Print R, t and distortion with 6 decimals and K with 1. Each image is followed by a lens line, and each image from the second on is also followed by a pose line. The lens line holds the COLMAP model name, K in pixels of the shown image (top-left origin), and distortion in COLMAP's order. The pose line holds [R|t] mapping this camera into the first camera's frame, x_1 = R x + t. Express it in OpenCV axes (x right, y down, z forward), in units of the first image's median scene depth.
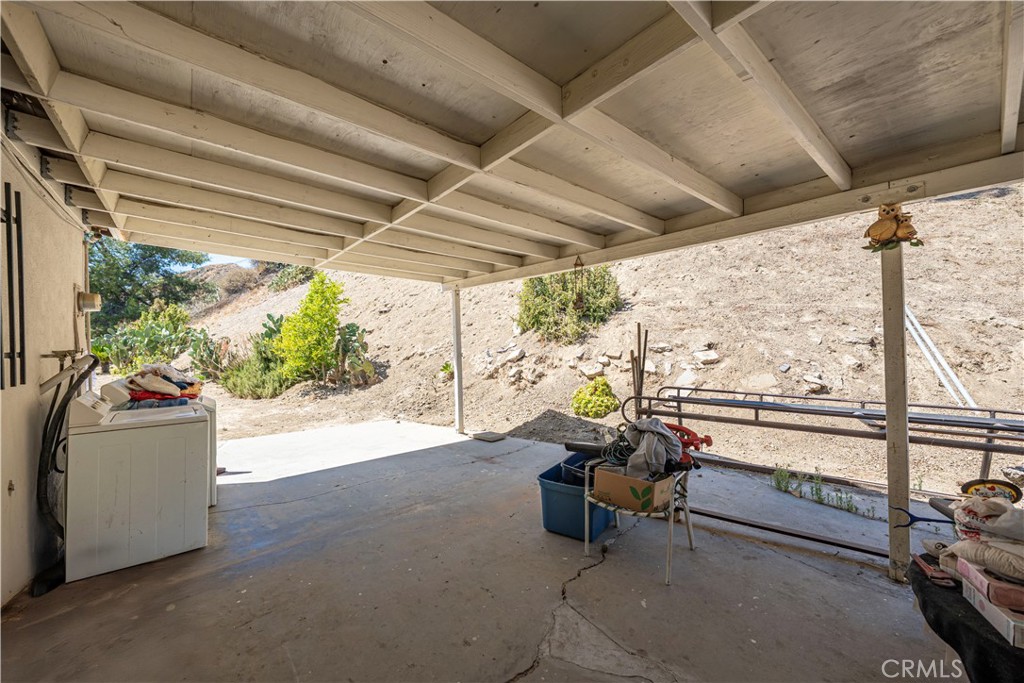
lens RADIAL K [[395.7, 0, 511.8], [0, 395.7, 342.1], [0, 0, 1]] dist [-0.000240, 0.000009]
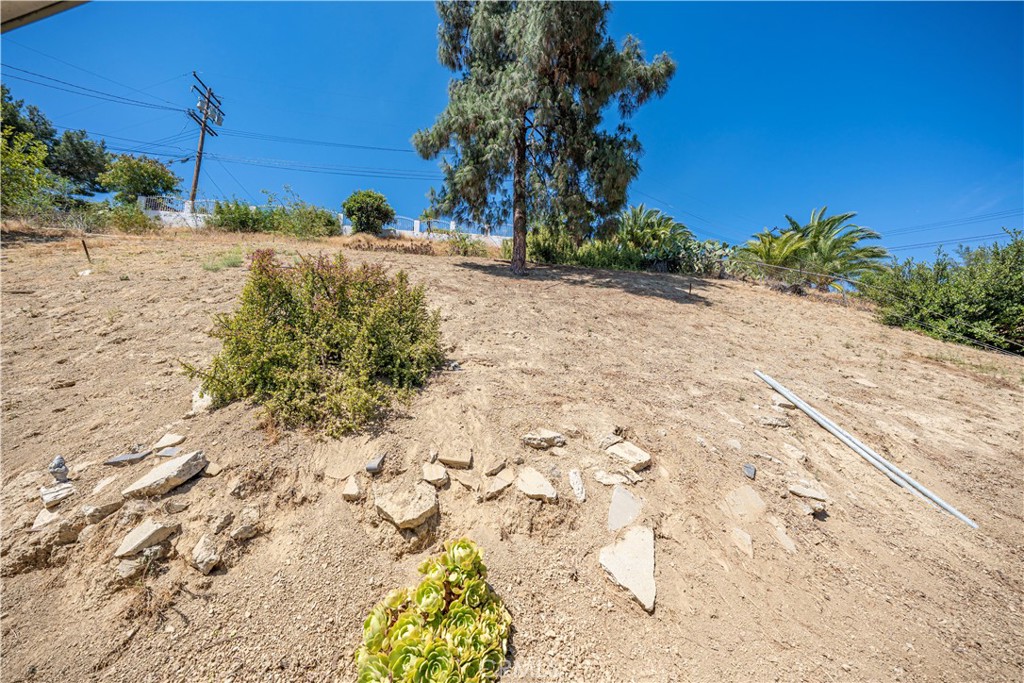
lens RADIAL K [[354.3, 0, 511.3], [0, 354.3, 340.3], [0, 0, 1]] dist [-0.001779, 0.000163]
pose [[0.800393, 0.125459, 0.586200, 0.052927], [0.006695, 0.975924, -0.218010, -0.009983], [-0.599438, 0.178418, 0.780283, 0.584240]]
